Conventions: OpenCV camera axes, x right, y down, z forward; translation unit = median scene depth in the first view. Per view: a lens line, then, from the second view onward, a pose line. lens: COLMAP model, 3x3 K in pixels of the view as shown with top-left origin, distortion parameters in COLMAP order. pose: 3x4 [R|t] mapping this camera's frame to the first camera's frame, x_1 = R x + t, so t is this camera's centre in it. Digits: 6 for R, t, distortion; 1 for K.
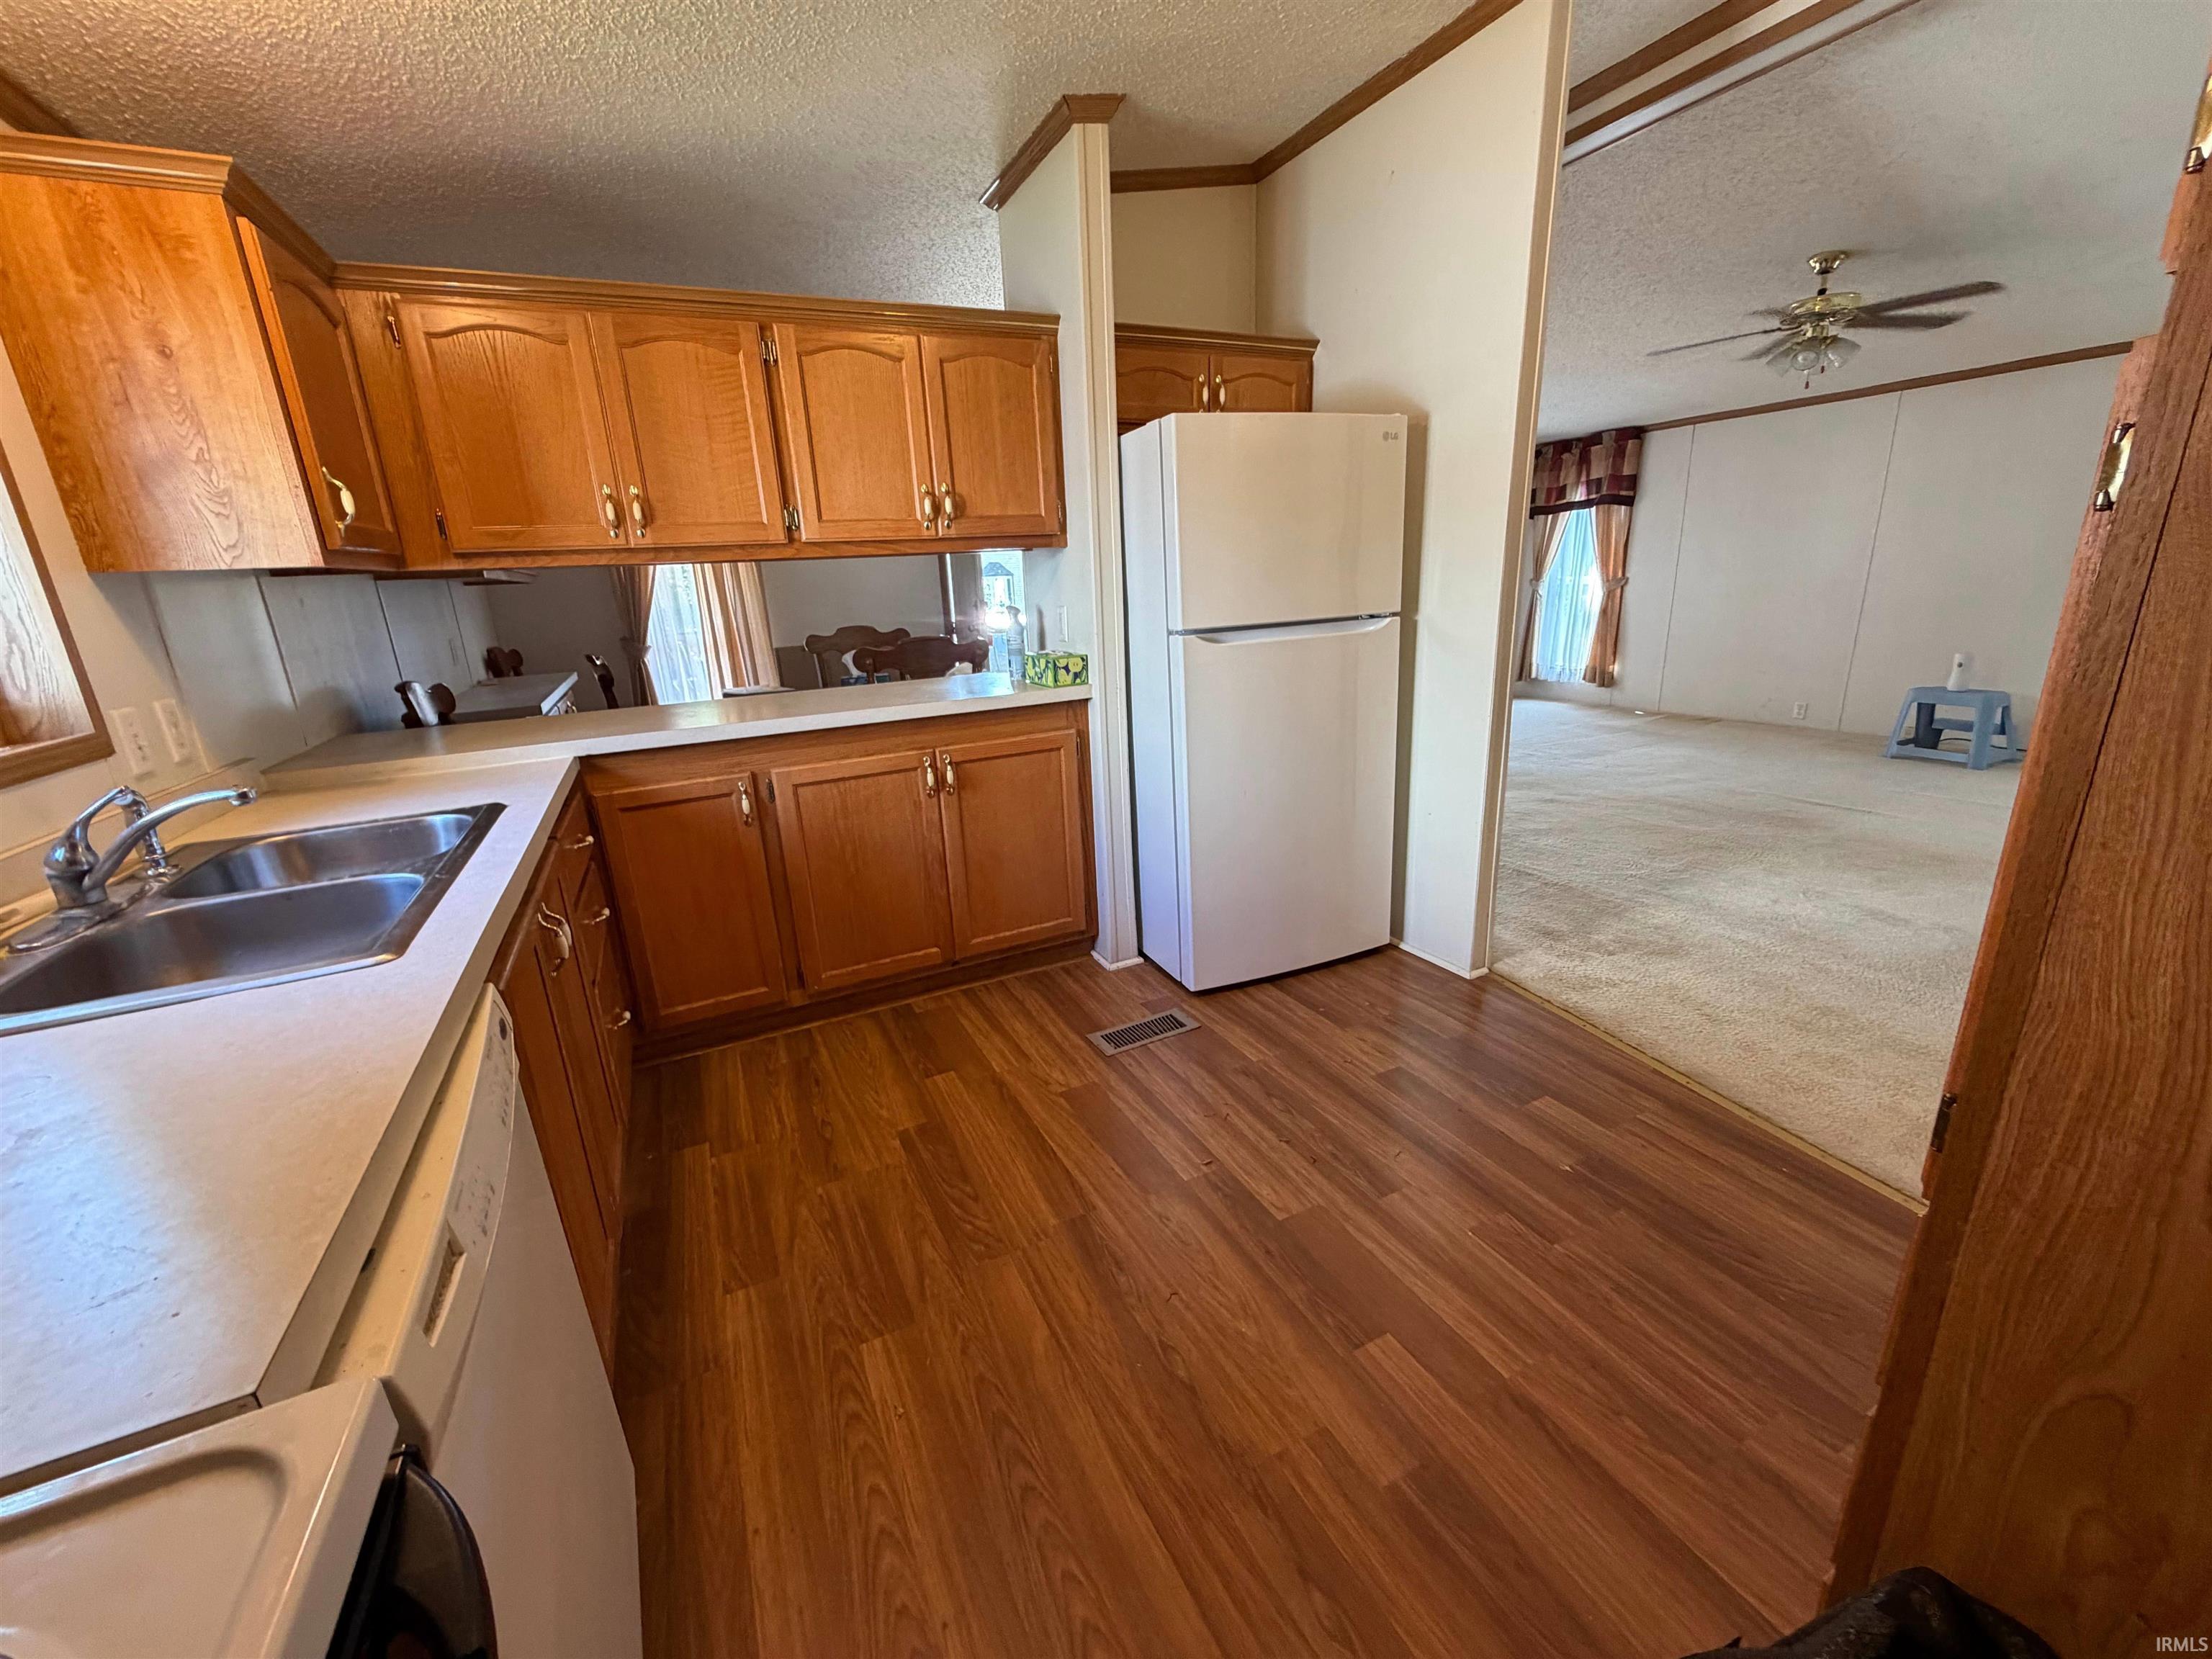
lens RADIAL K [[882.5, 0, 1097.8], [0, 882.5, 831.1], [0, 0, 1]] dist [-0.000128, 0.000074]
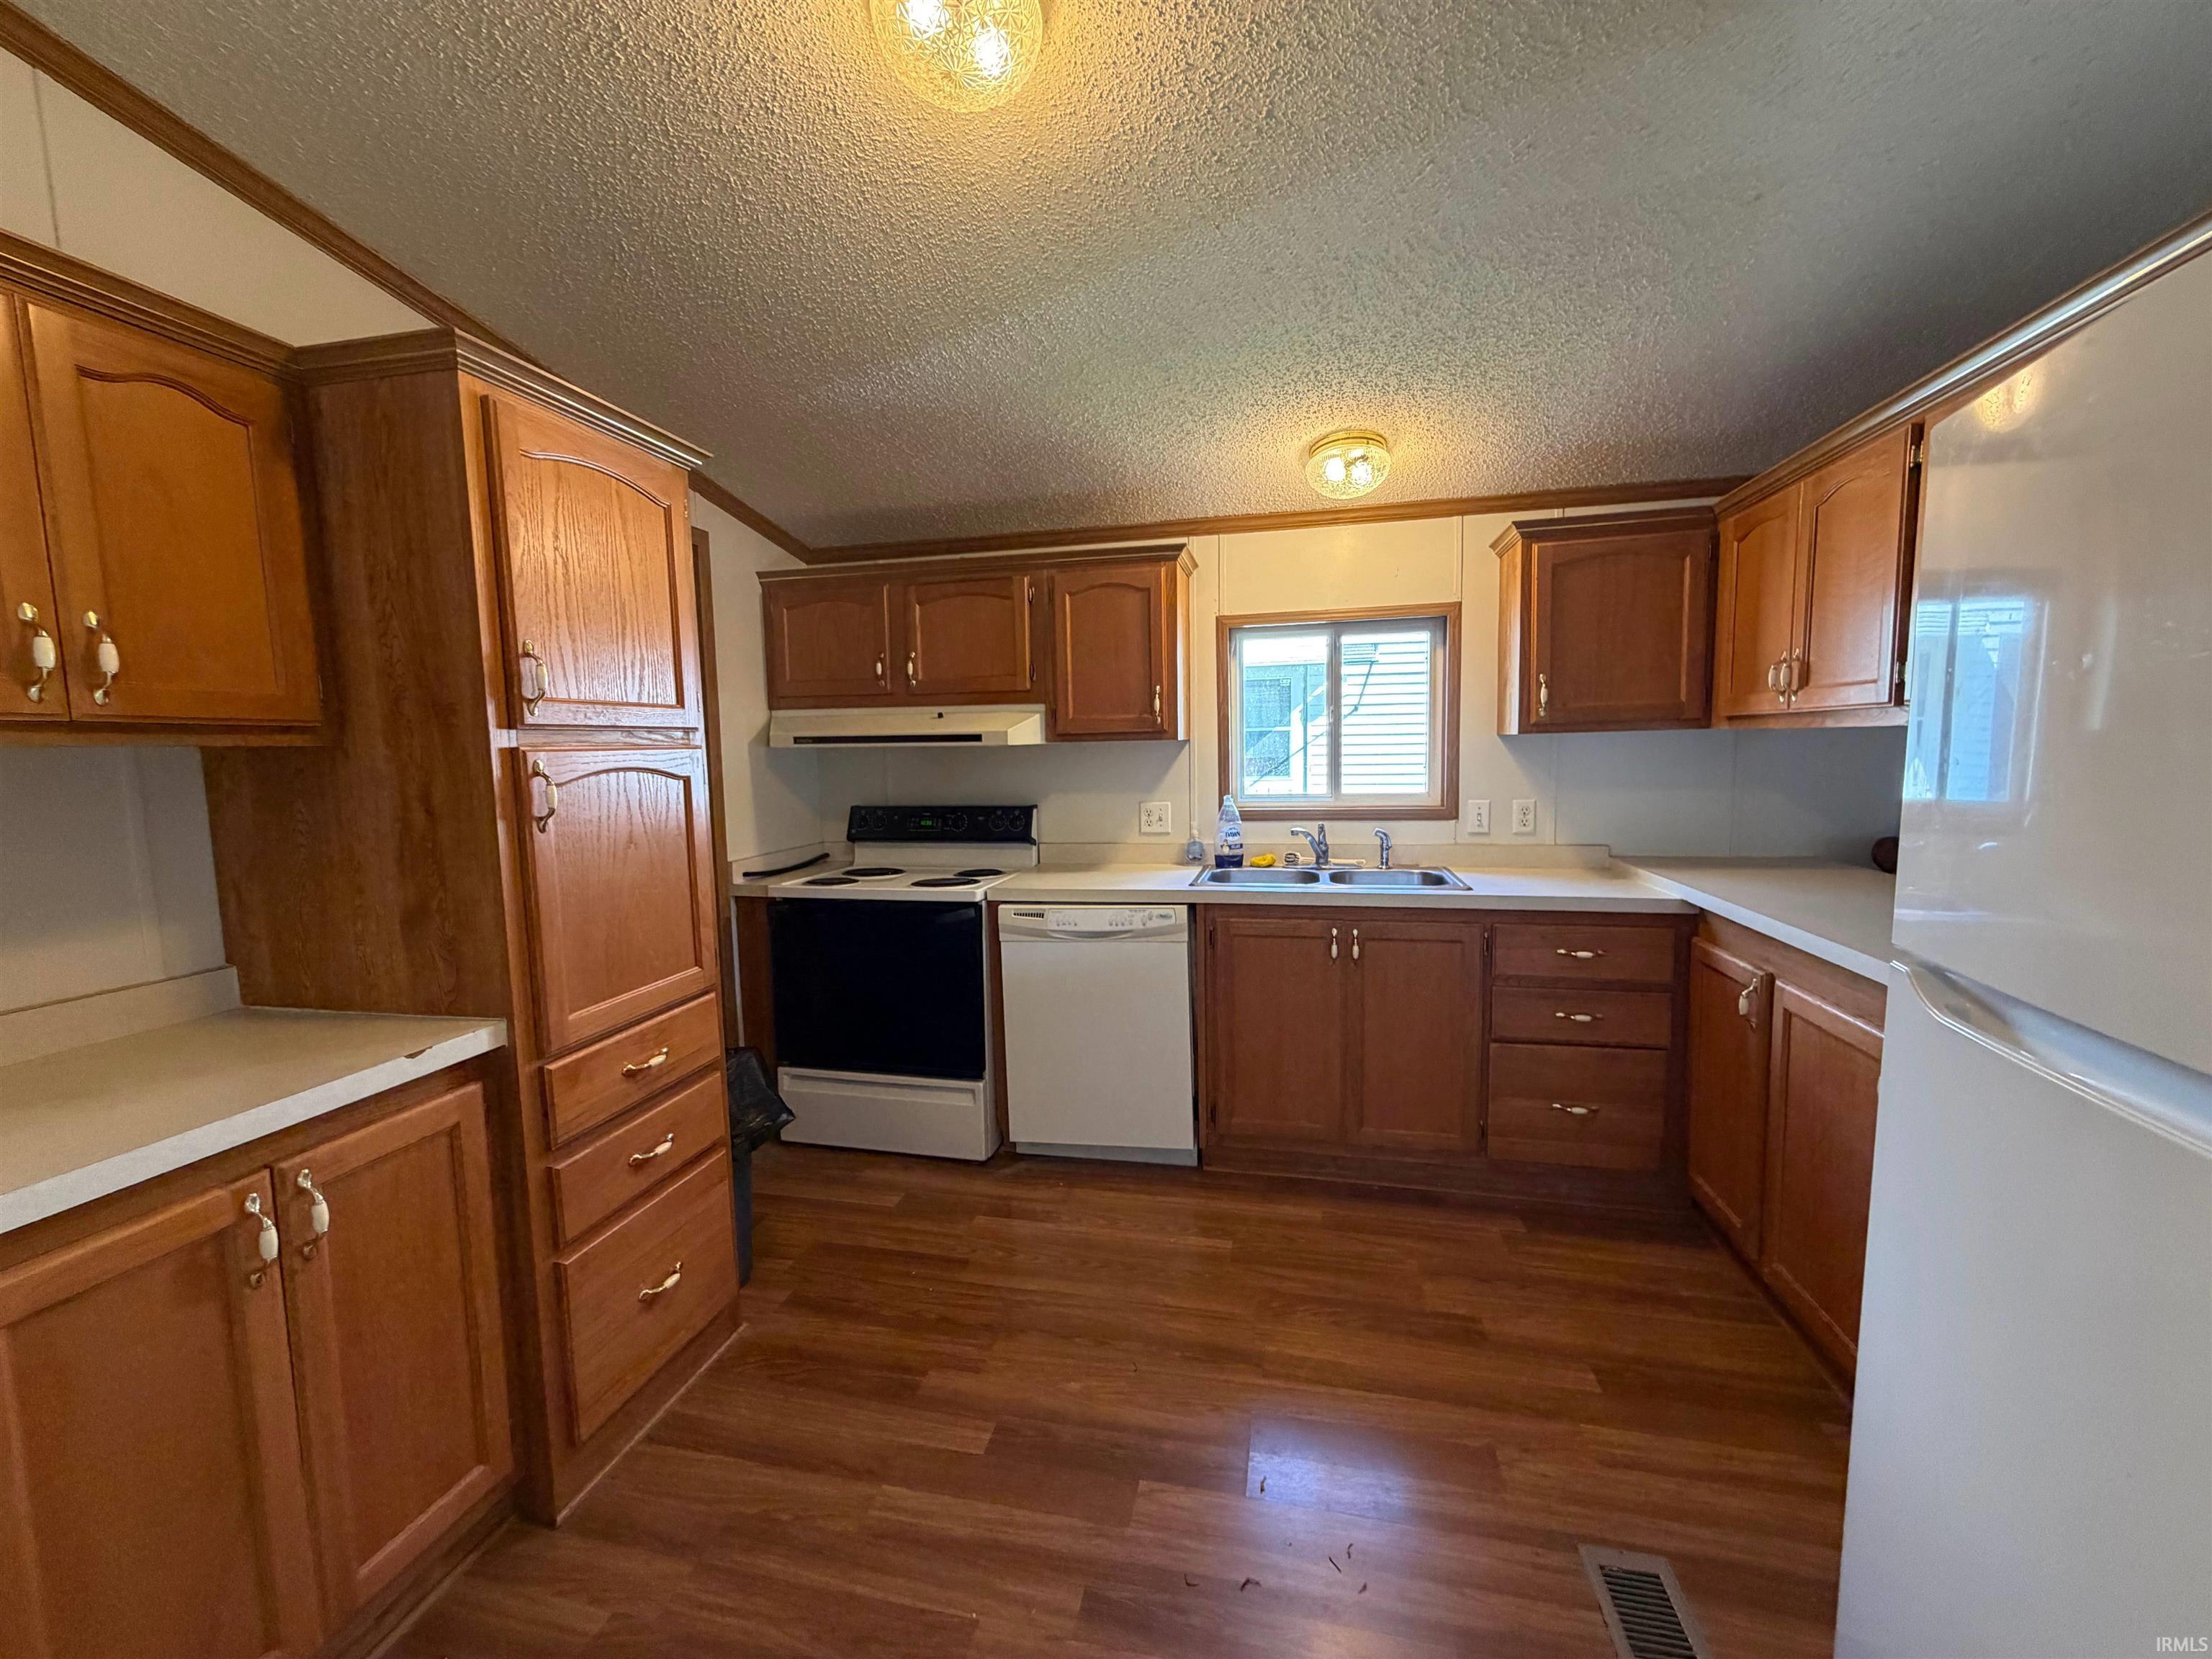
lens RADIAL K [[882.5, 0, 1097.8], [0, 882.5, 831.1], [0, 0, 1]] dist [-0.000128, 0.000074]
pose [[-0.629690, 0.134530, -0.765110, 0.663689], [-0.171677, 0.936442, 0.305947, -0.359310], [0.757640, 0.324004, -0.566572, 1.001536]]
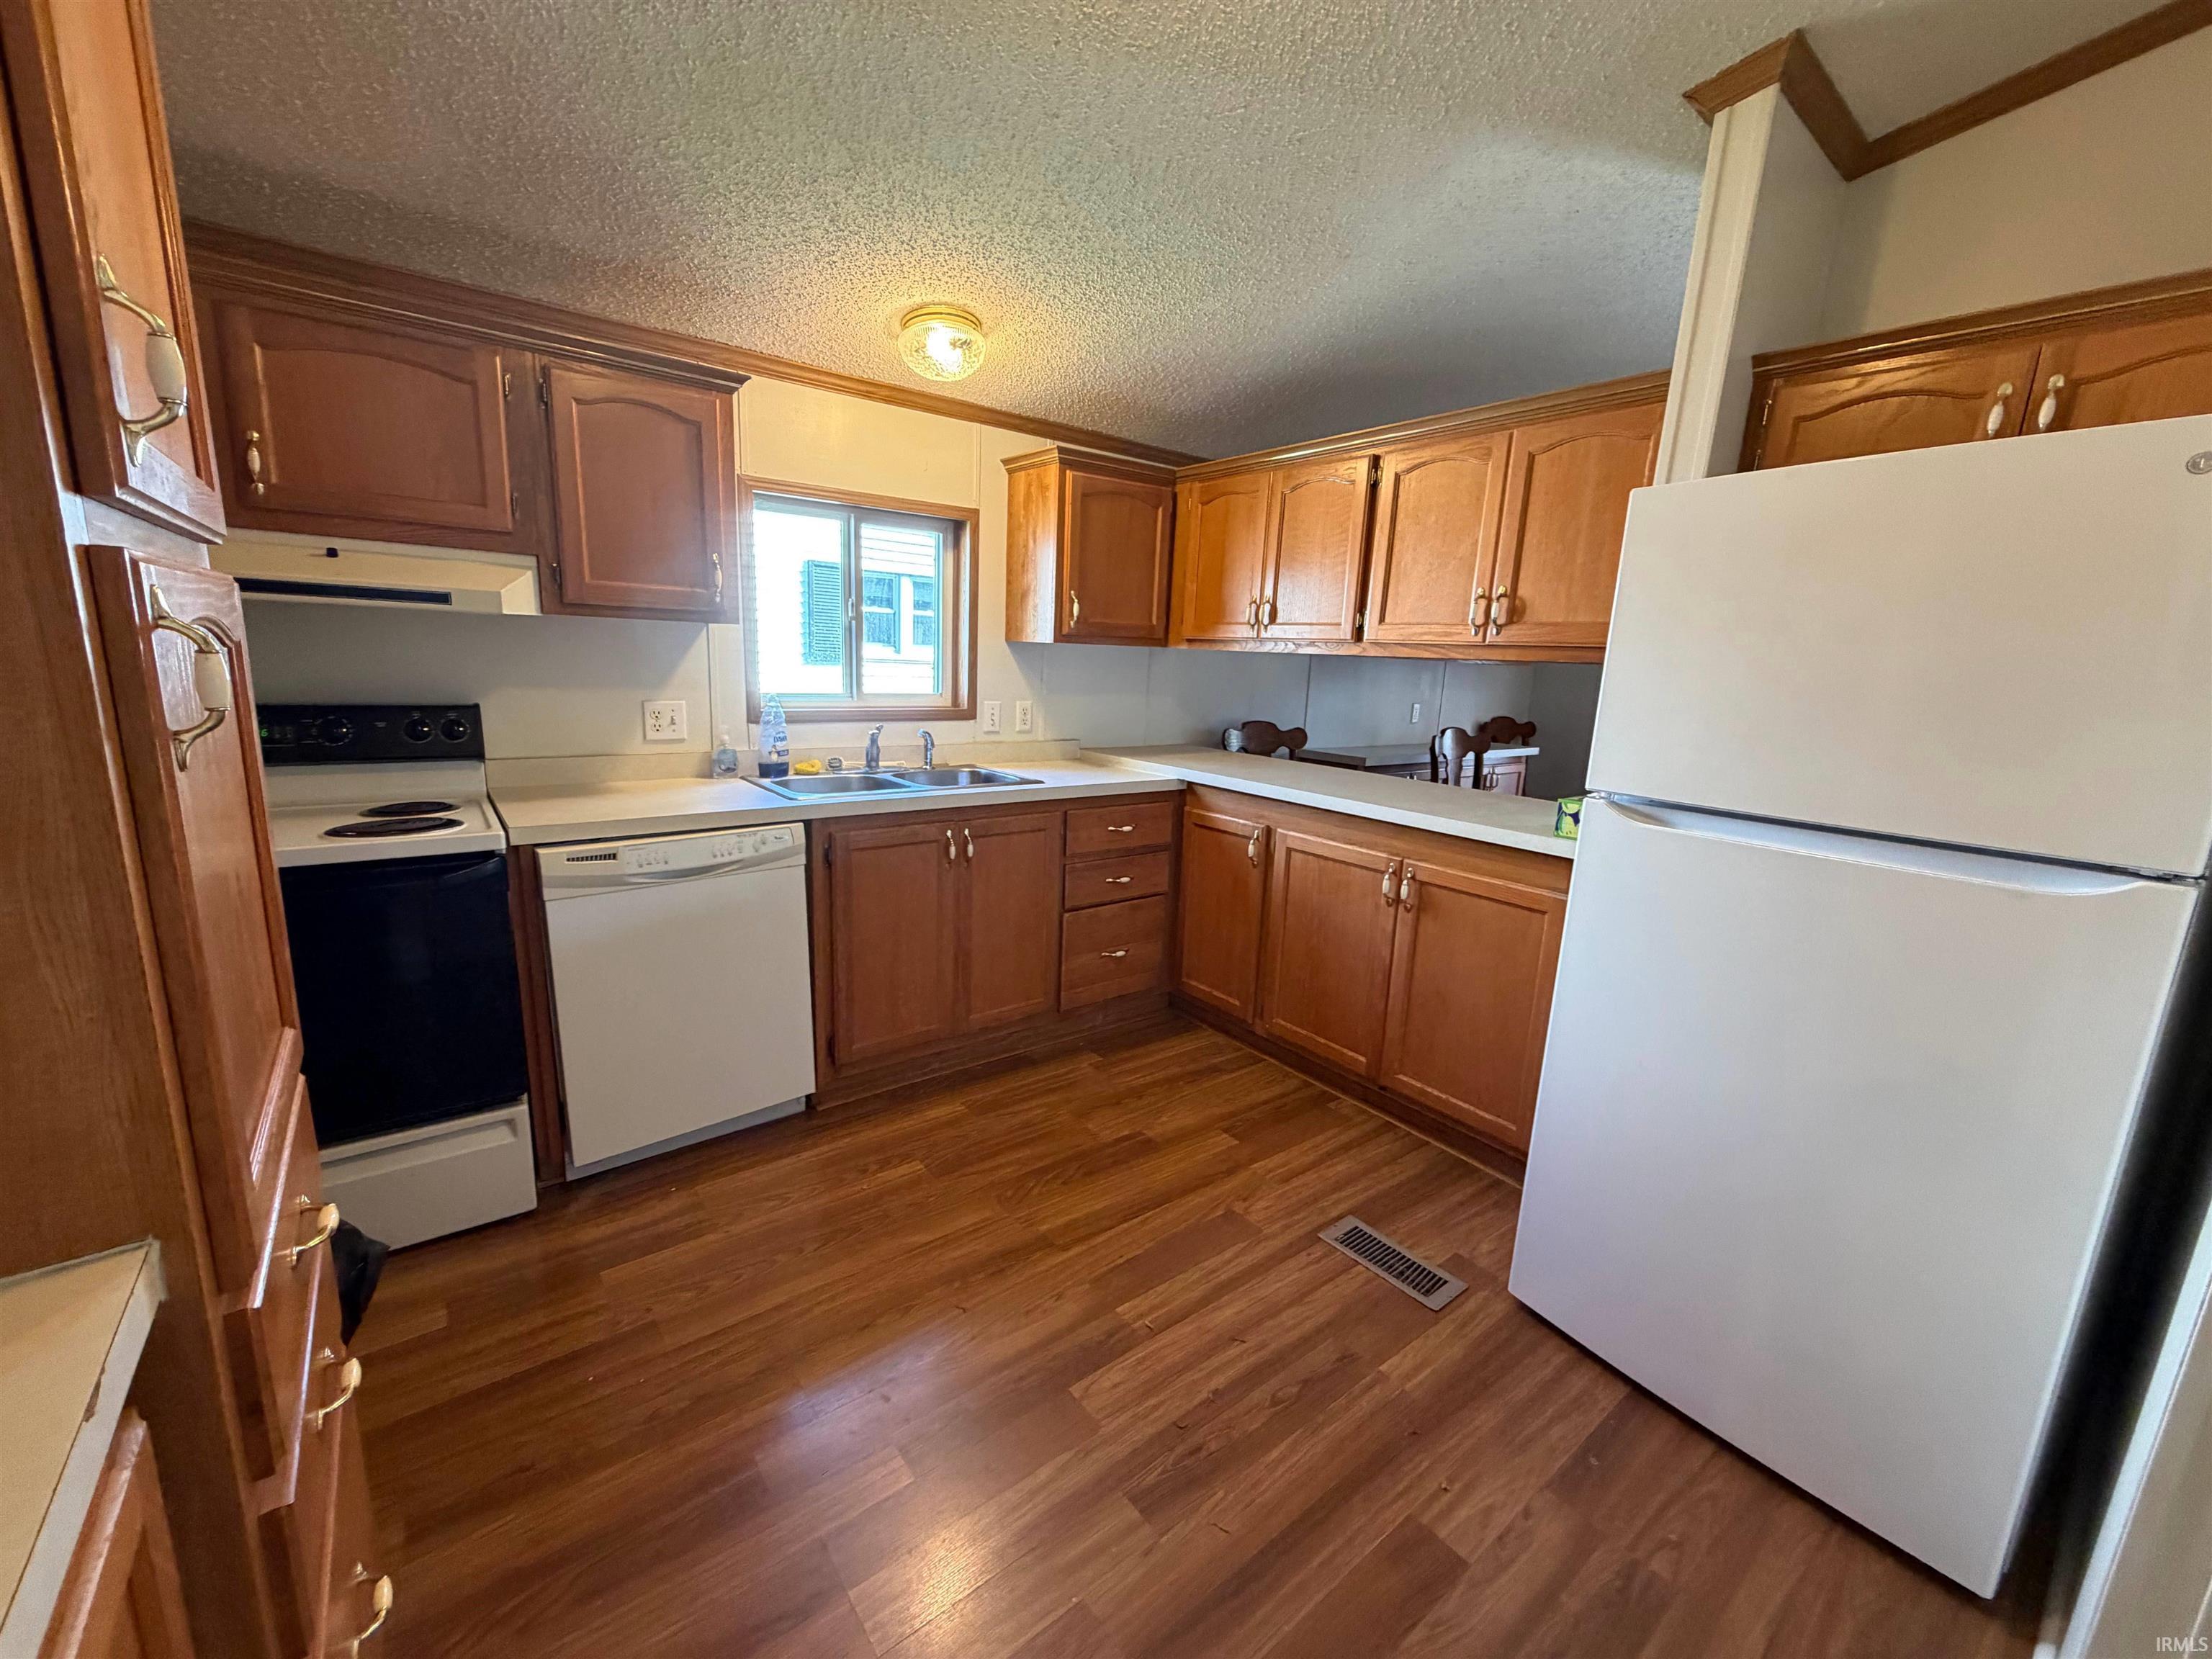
lens RADIAL K [[882.5, 0, 1097.8], [0, 882.5, 831.1], [0, 0, 1]] dist [-0.000128, 0.000074]
pose [[0.200676, 0.248354, -0.947655, 0.735163], [-0.328053, 0.928520, 0.173871, -0.204024], [0.923098, 0.275989, 0.267805, 0.496327]]
